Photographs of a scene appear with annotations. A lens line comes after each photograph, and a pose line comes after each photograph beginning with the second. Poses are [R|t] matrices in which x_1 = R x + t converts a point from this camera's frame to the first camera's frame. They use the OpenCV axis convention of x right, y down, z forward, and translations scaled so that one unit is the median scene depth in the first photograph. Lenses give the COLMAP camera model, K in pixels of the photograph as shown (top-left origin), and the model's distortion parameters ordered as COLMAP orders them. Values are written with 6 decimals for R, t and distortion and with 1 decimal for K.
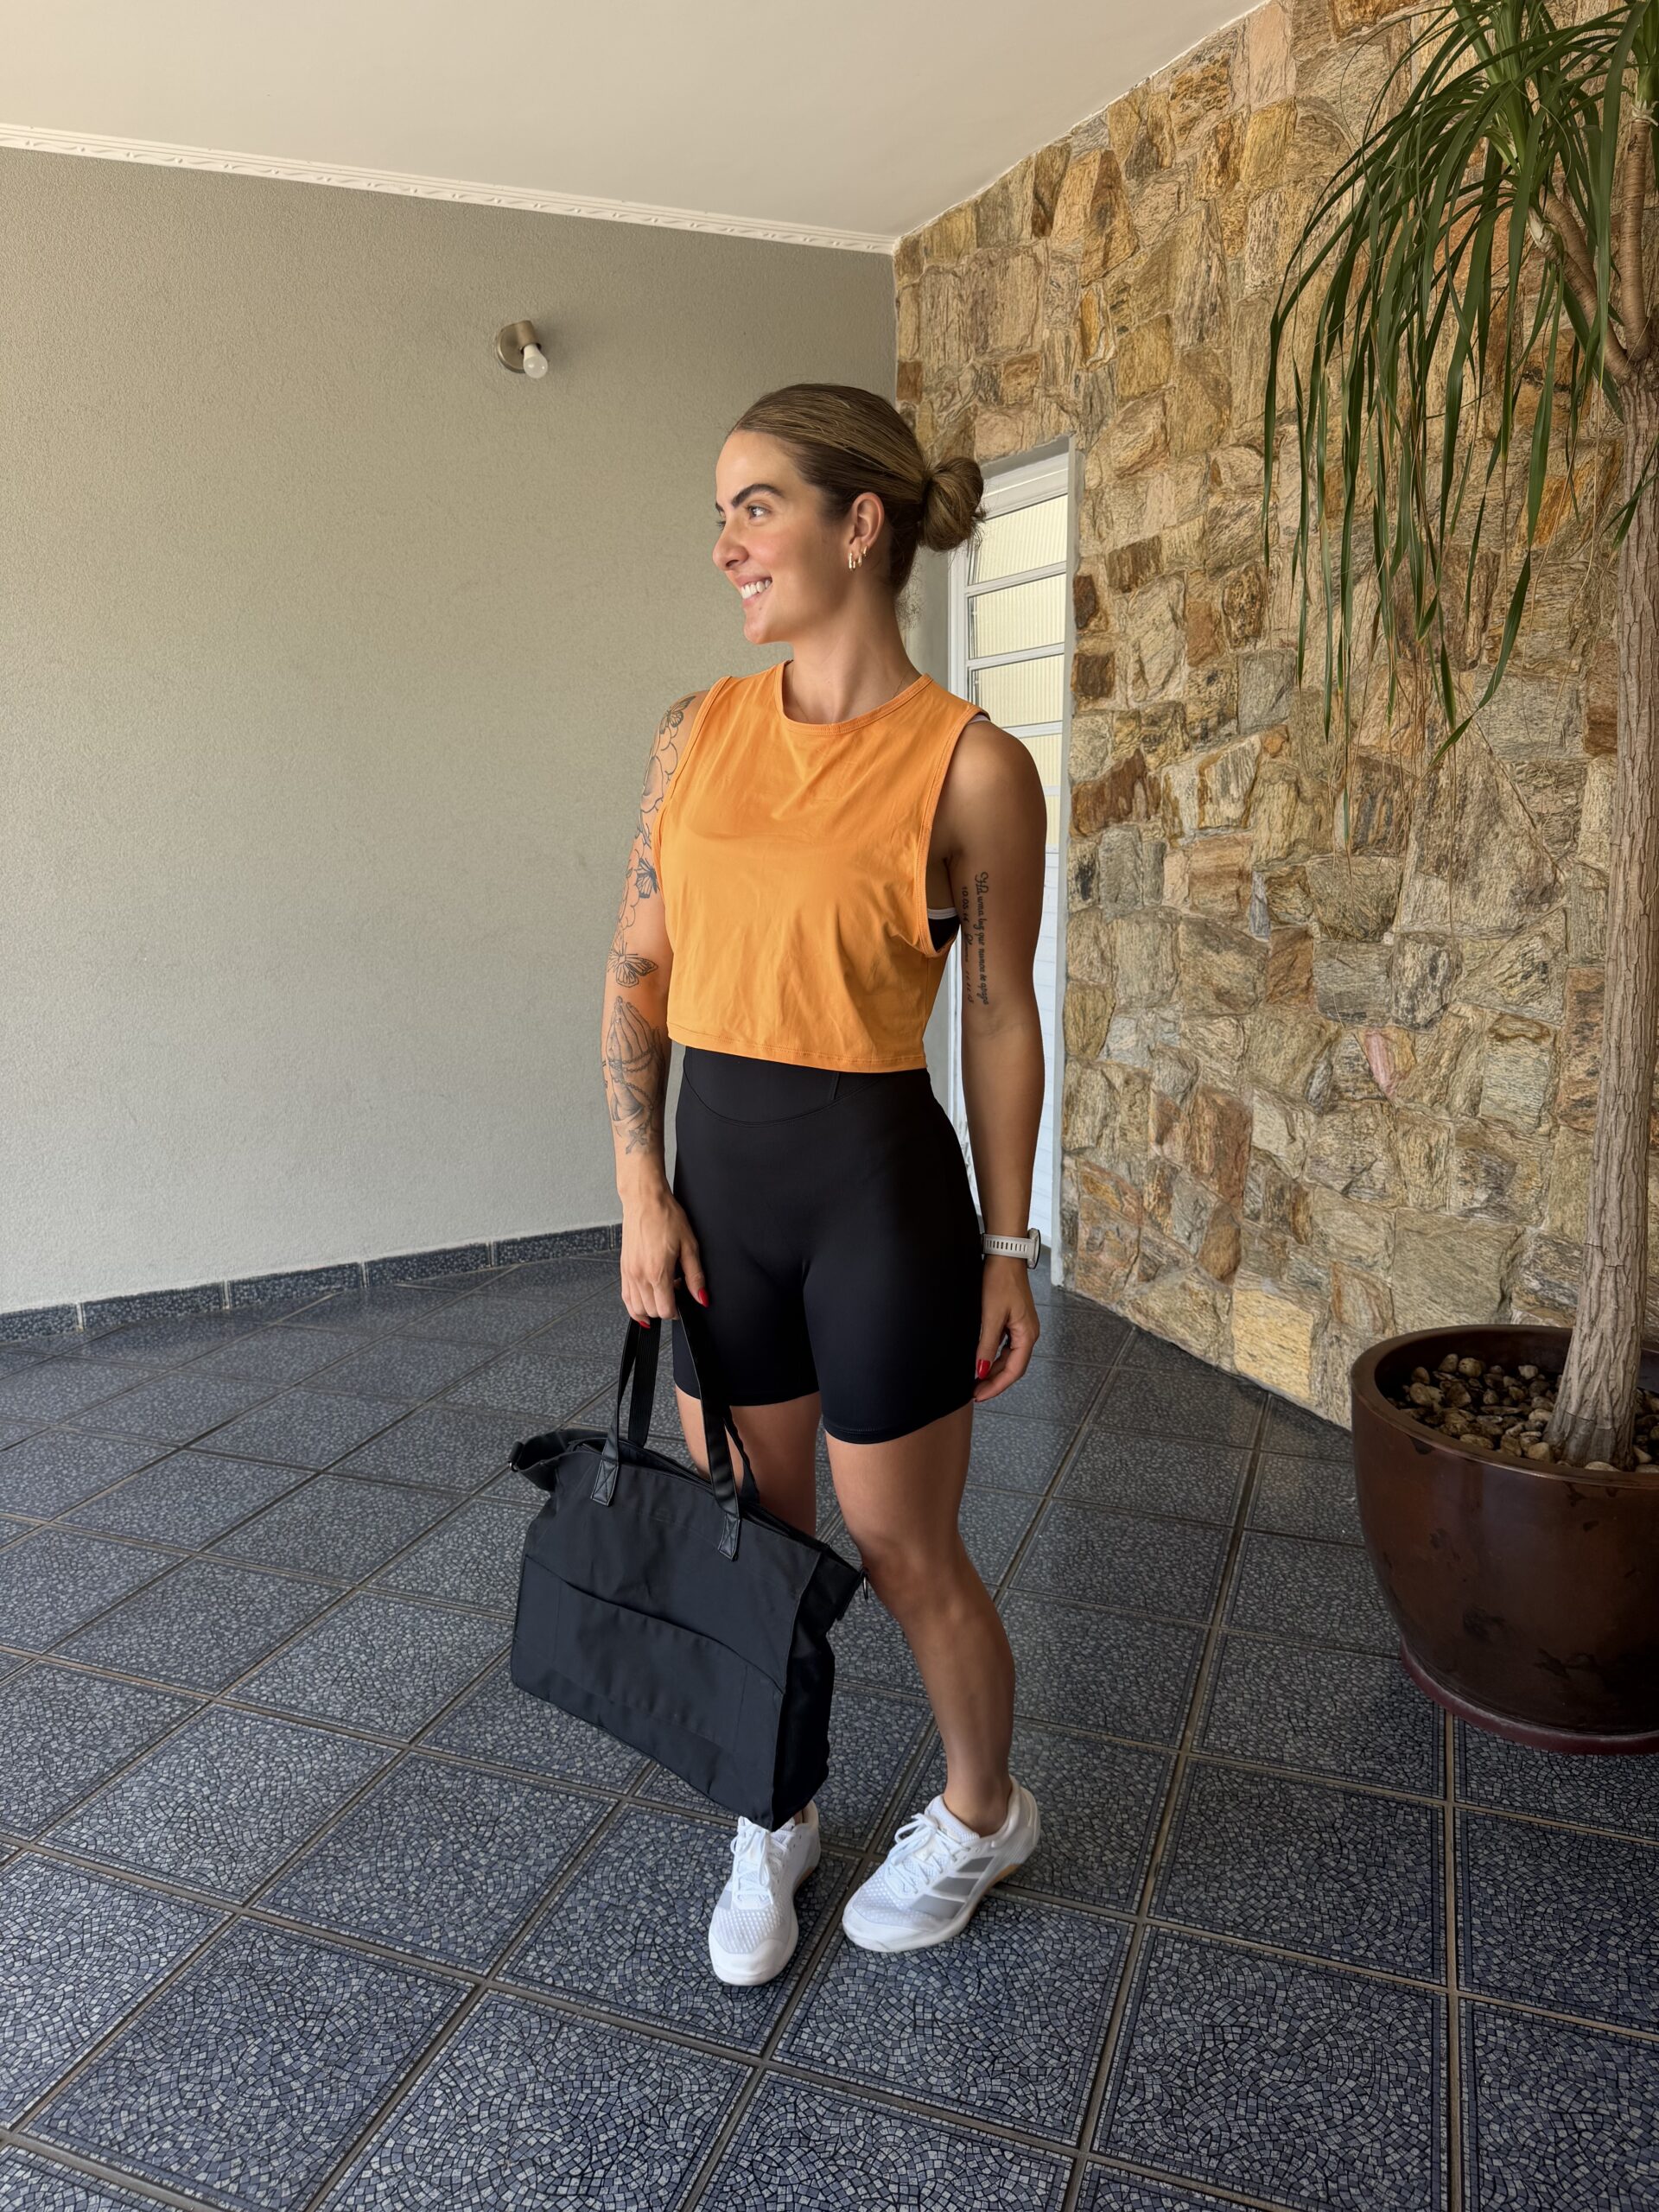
lens RADIAL K [[1558.7, 0, 836.6], [0, 1558.7, 1097.8], [0, 0, 1]] dist [0.022066, -0.026657]
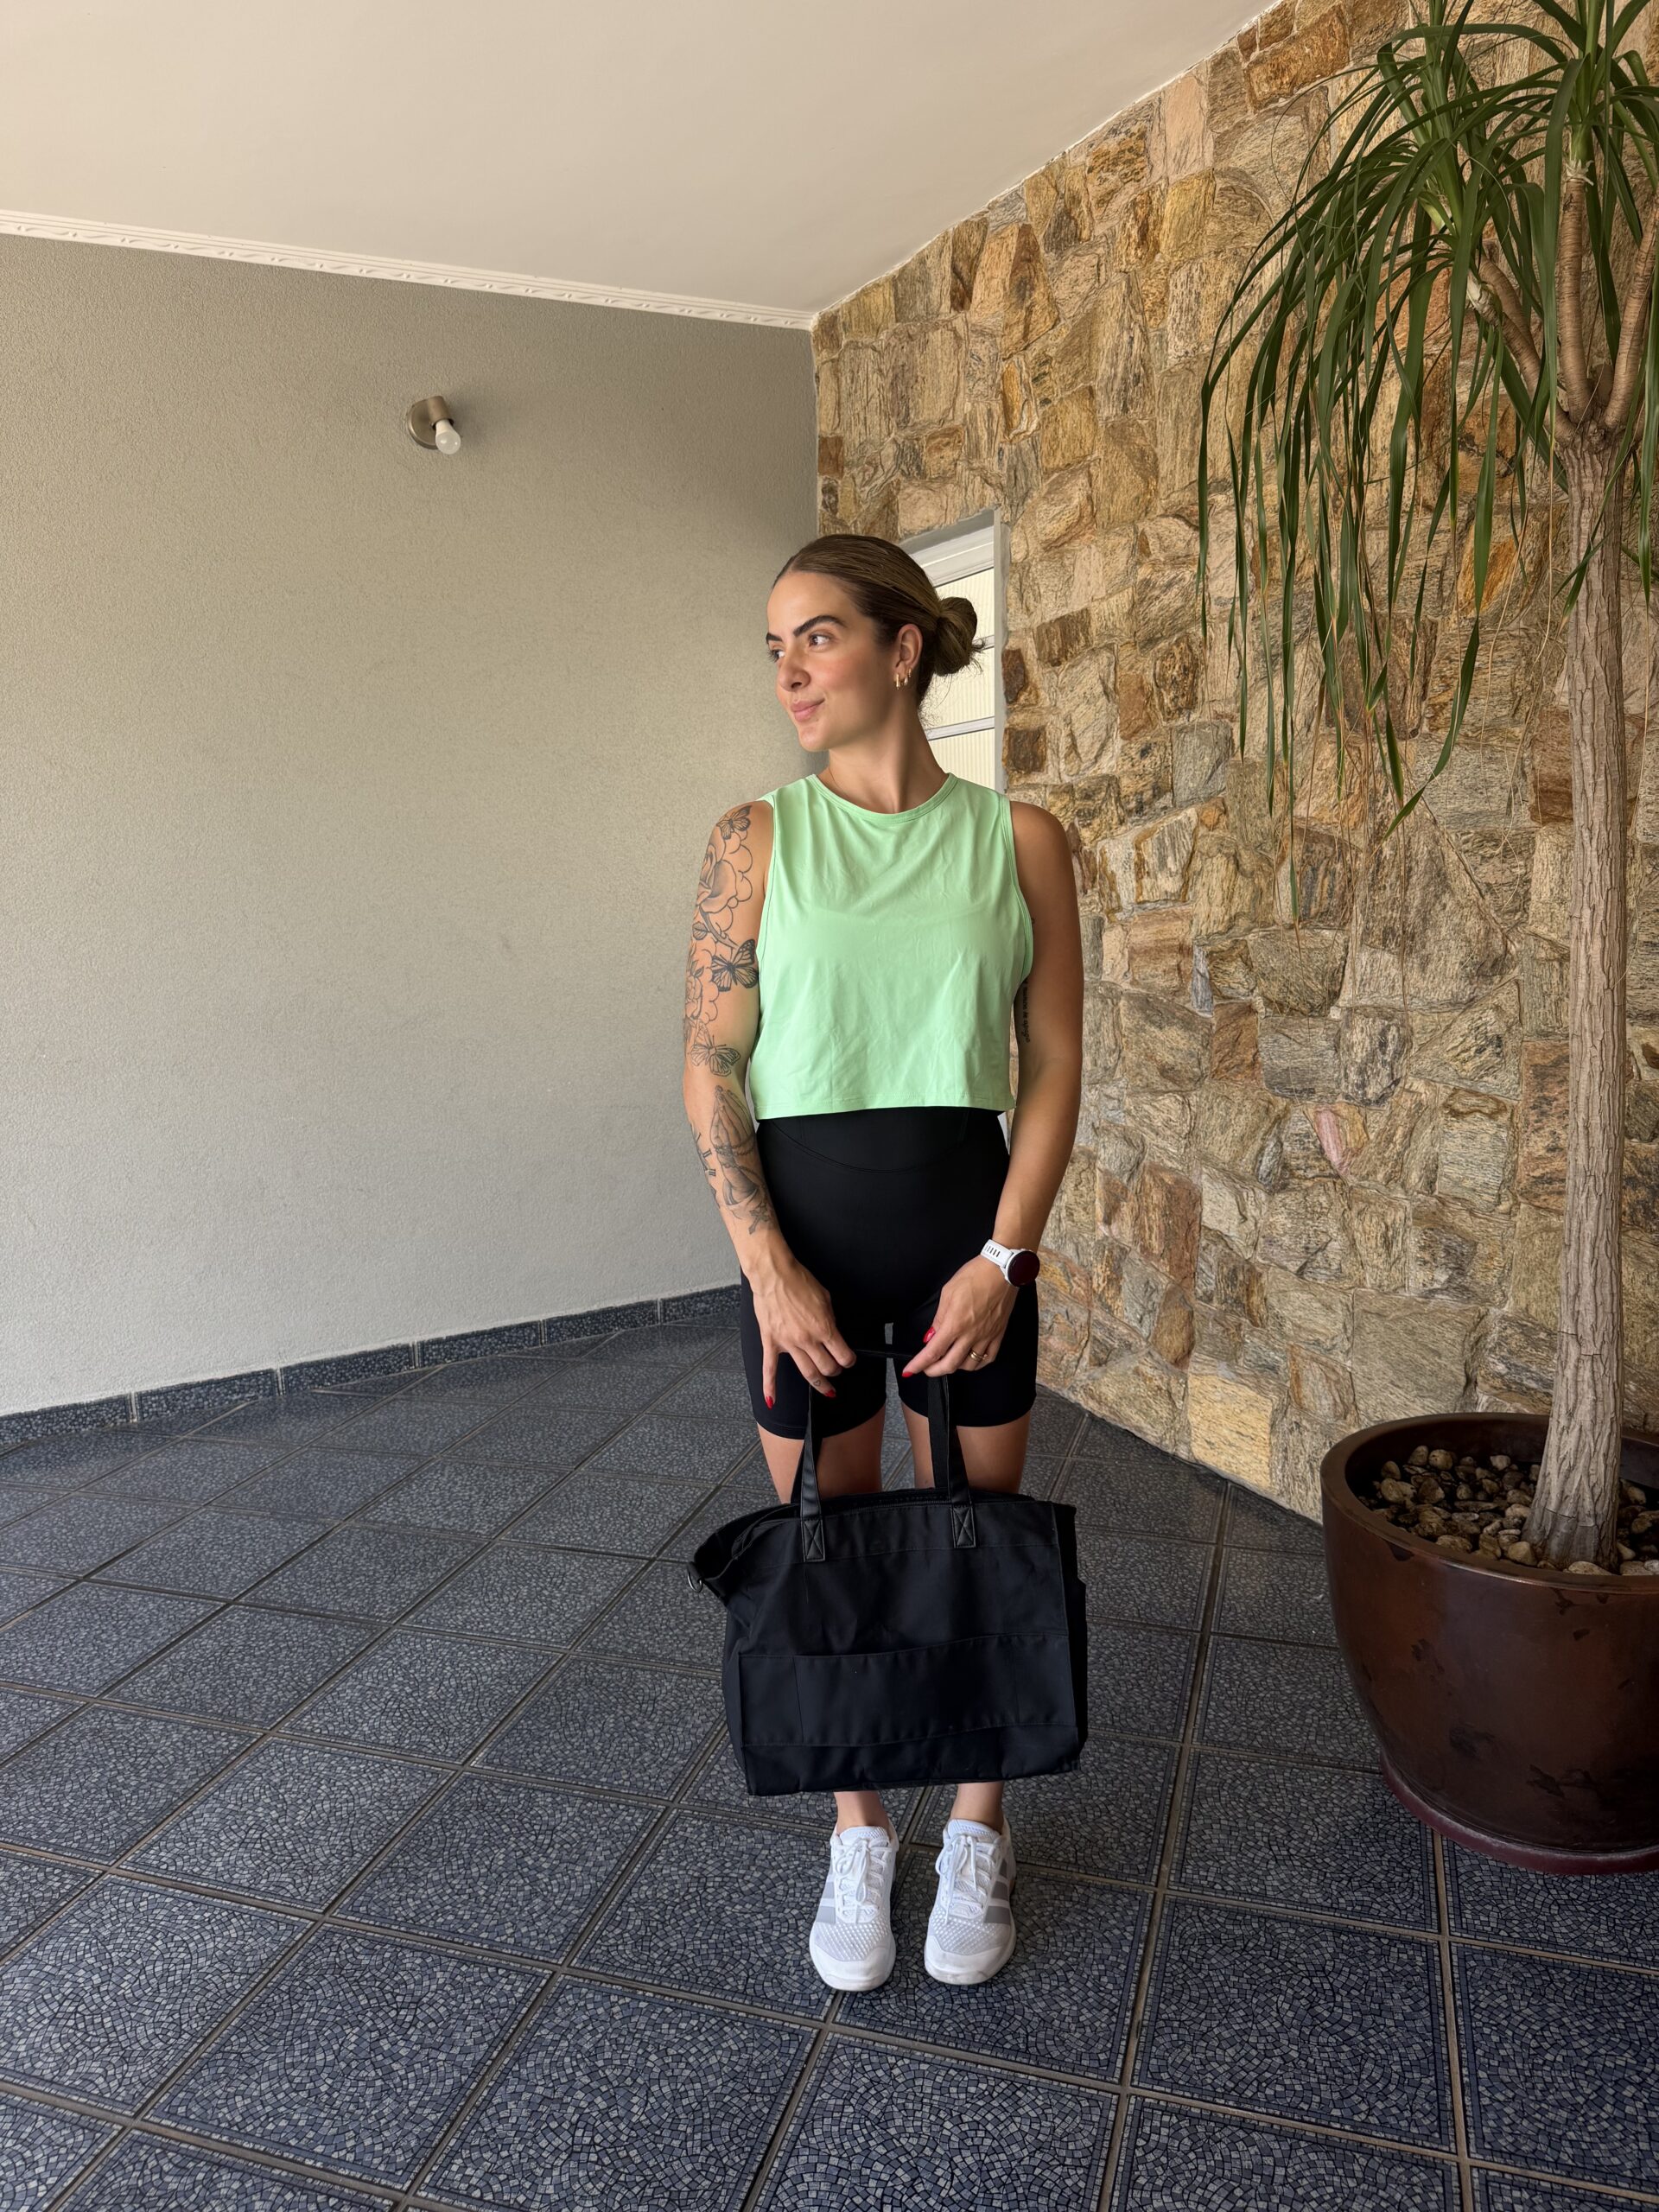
lens RADIAL K [[1558.7, 0, 833.1], [0, 1558.7, 1108.1], [0, 0, 1]] dist [0.022066, -0.026657]
pose [[0.998969, -0.022204, 0.039591, -0.000241], [0.023672, 0.999035, -0.036991, -0.013425], [-0.038732, 0.037890, 0.998531, 0.040654]]
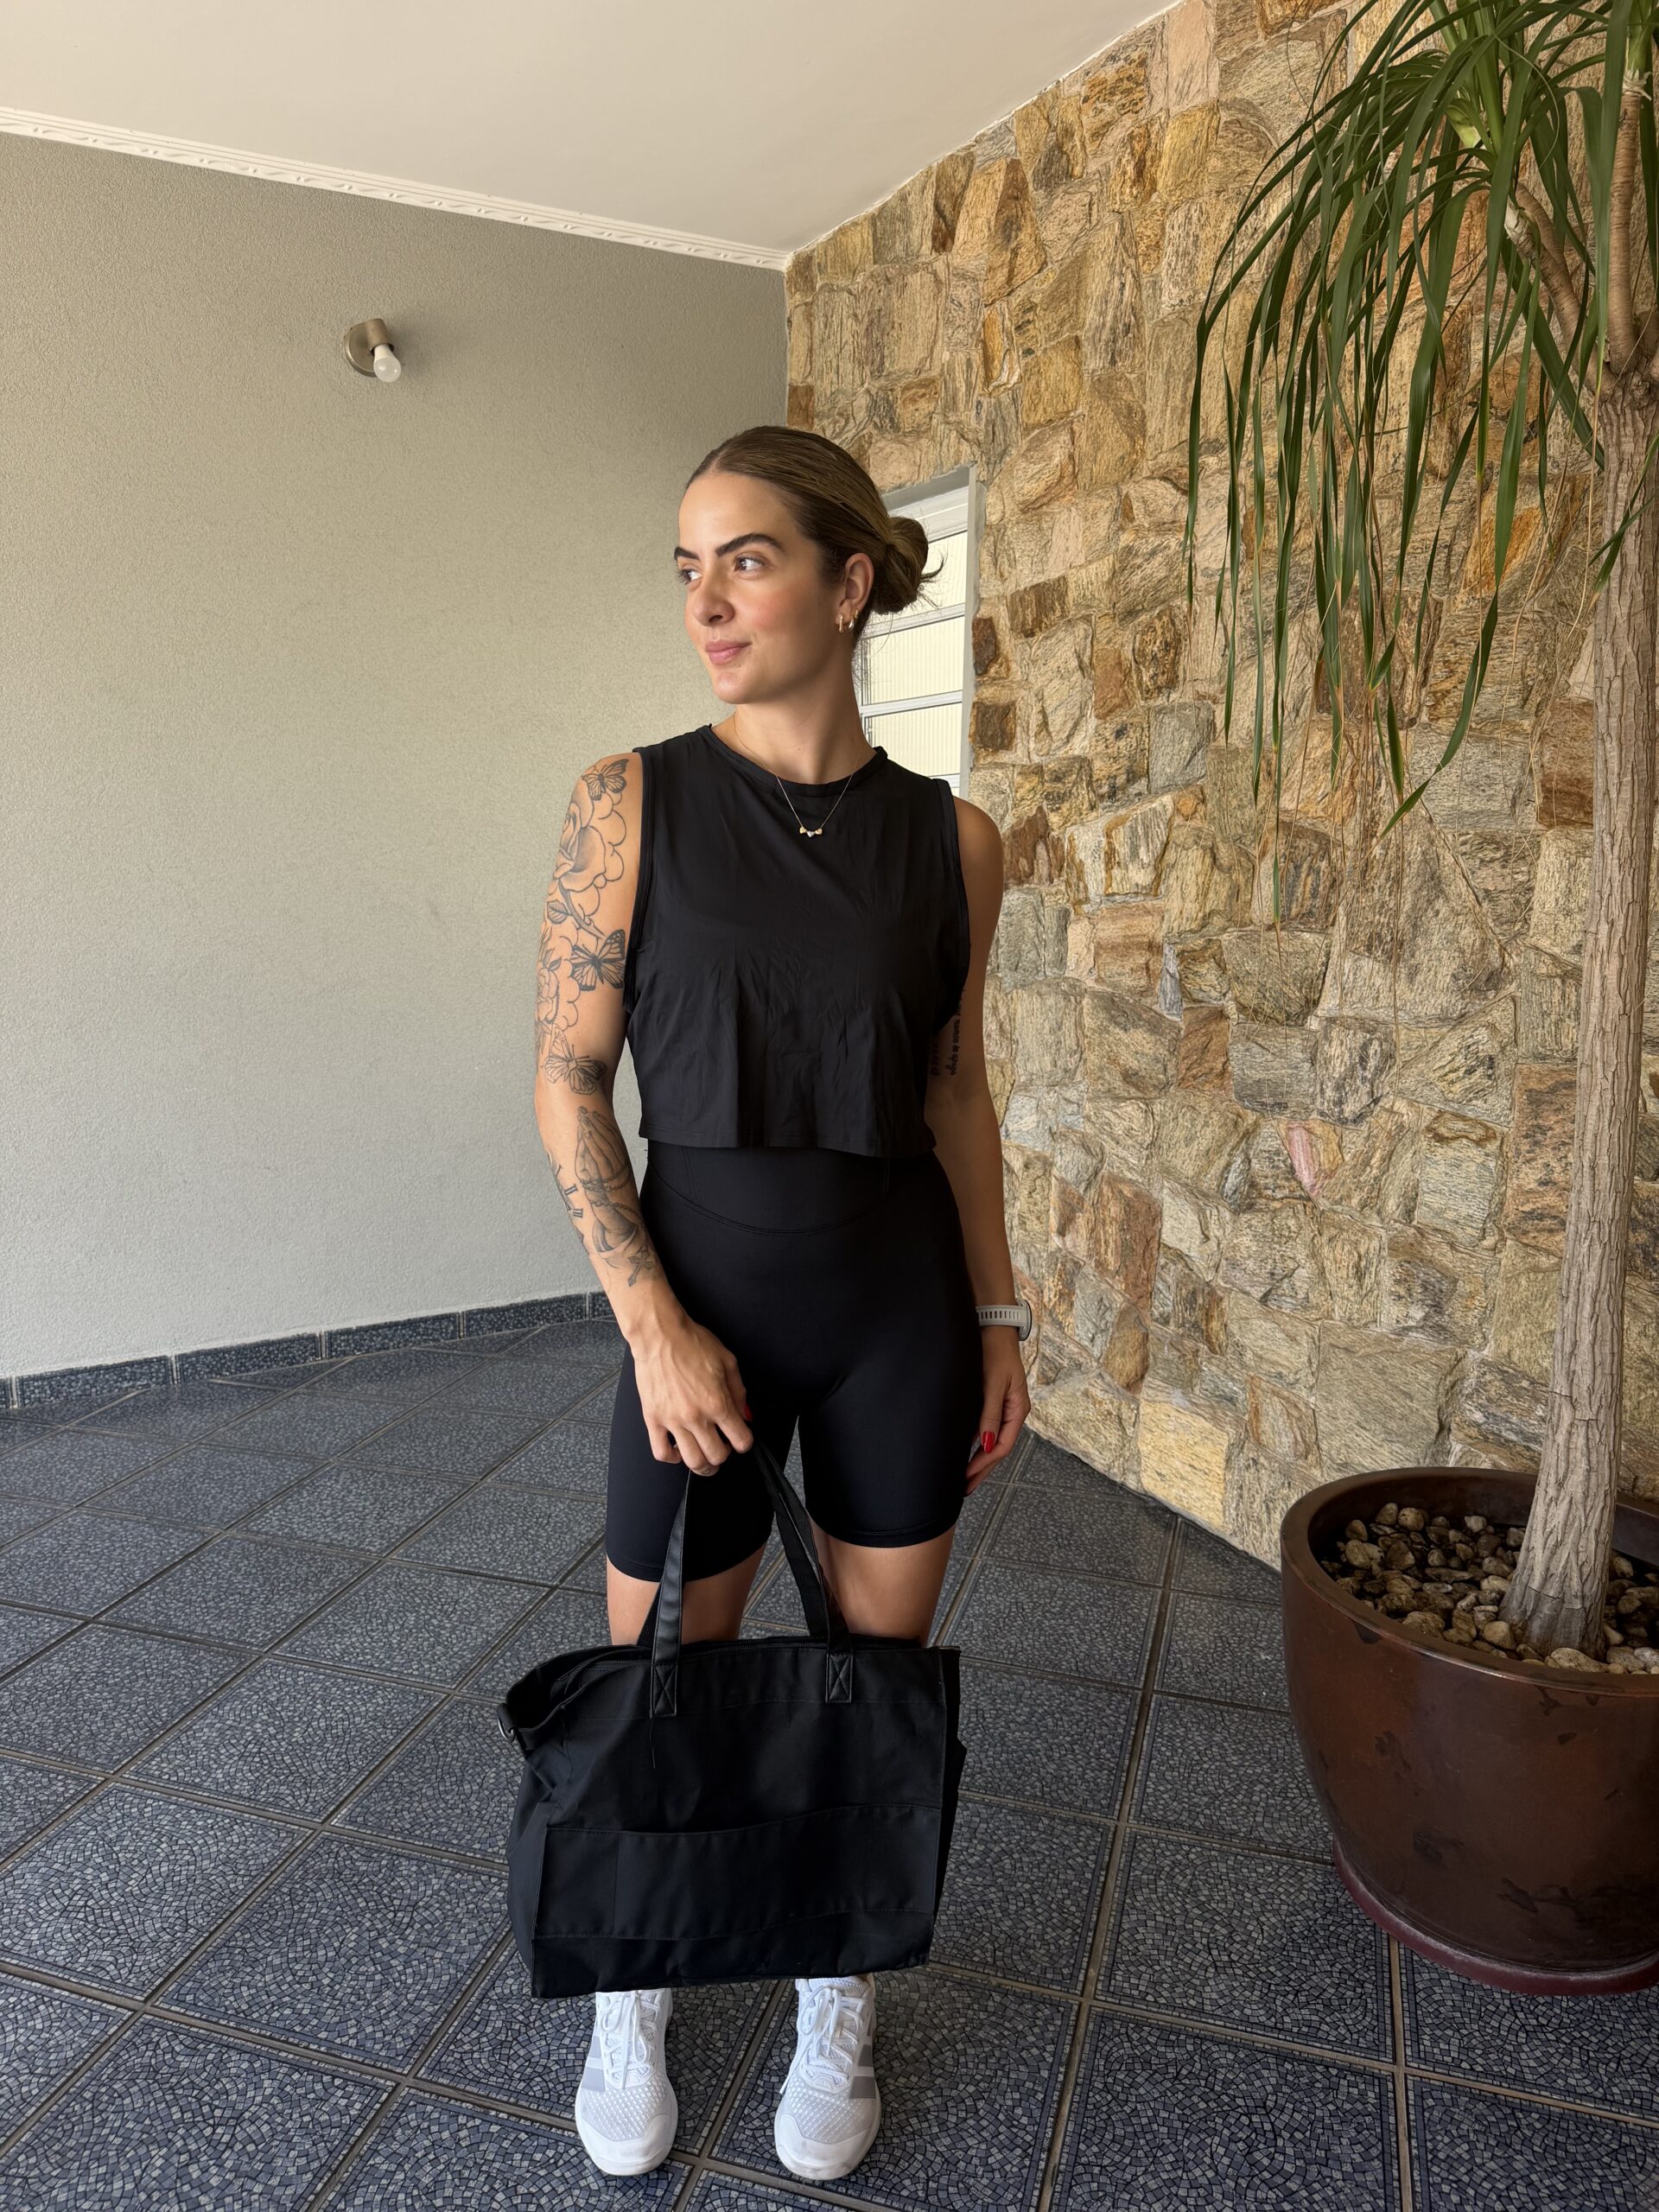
lens RADIAL K [[1558.7, 0, 829.8], [0, 1558.7, 1101.5], [0, 0, 1]] dist [0.022066, -0.026657]
pose [[0.998109, 0.014060, 0.059836, 0.020211], [-0.012488, 0.999569, -0.026568, -0.028158], [-0.060184, 0.025770, 0.997855, 0.115970]]
